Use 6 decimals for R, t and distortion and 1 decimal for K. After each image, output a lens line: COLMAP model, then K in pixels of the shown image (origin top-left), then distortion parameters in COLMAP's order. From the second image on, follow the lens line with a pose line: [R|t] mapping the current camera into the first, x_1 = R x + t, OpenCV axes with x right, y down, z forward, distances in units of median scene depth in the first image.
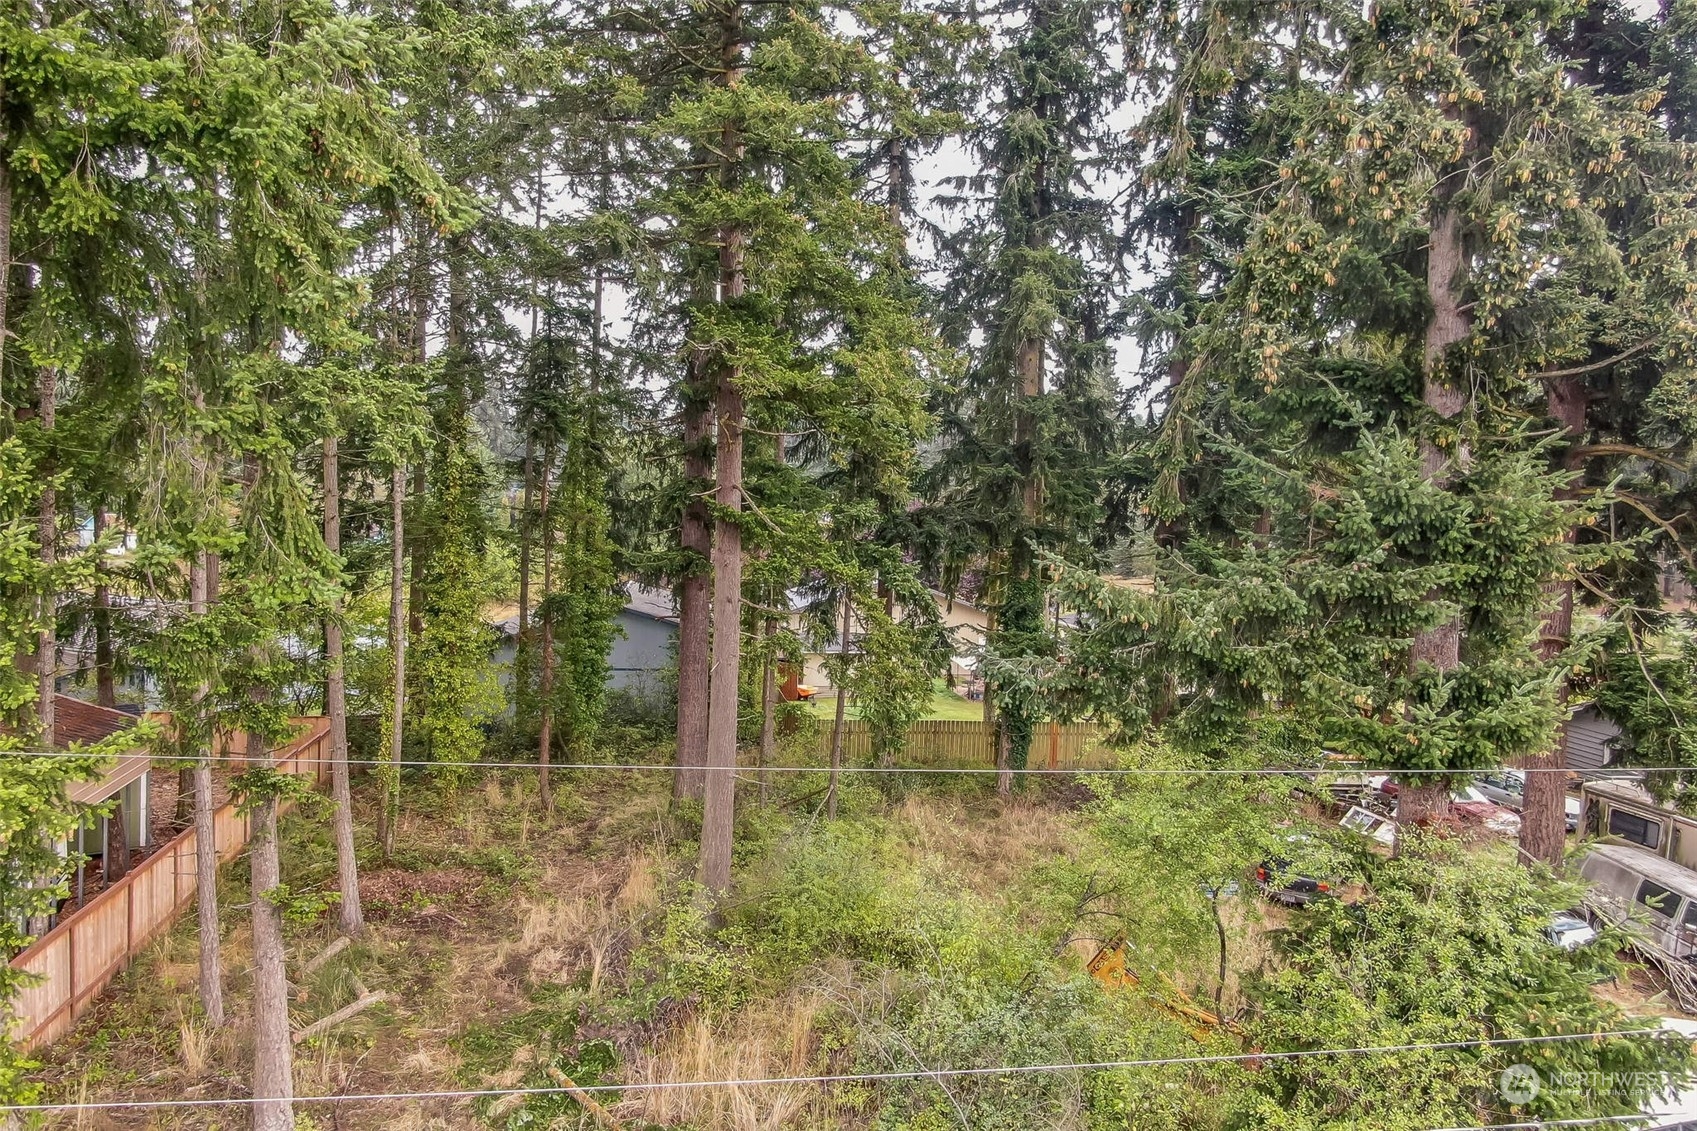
lens RADIAL K [[1220.1, 0, 851.9], [0, 1220.1, 568.4], [0, 0, 1]] dist [-0.018692, 0.006967]
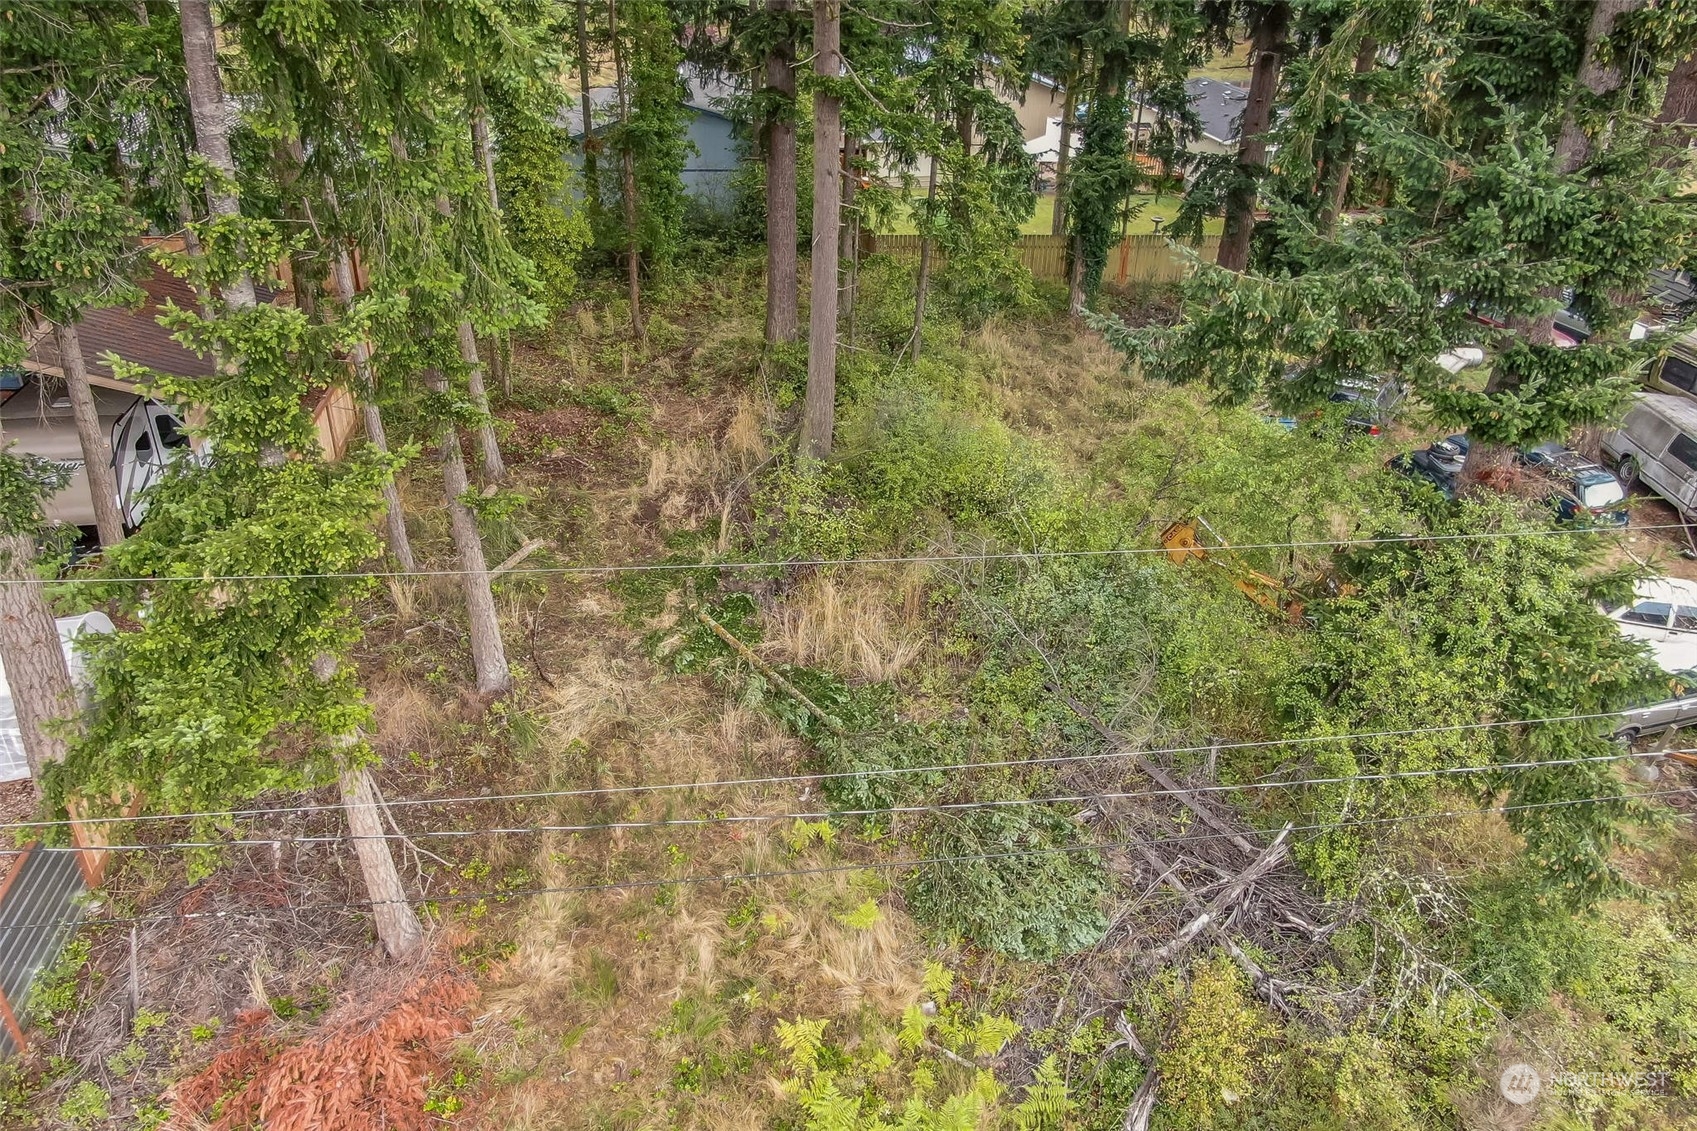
lens RADIAL K [[1220.1, 0, 852.9], [0, 1220.1, 565.3], [0, 0, 1]] dist [-0.018692, 0.006967]
pose [[0.999518, 0.007003, -0.030228, -0.047116], [0.006769, 0.901517, 0.432691, -0.112997], [0.030282, -0.432687, 0.901035, -0.041438]]
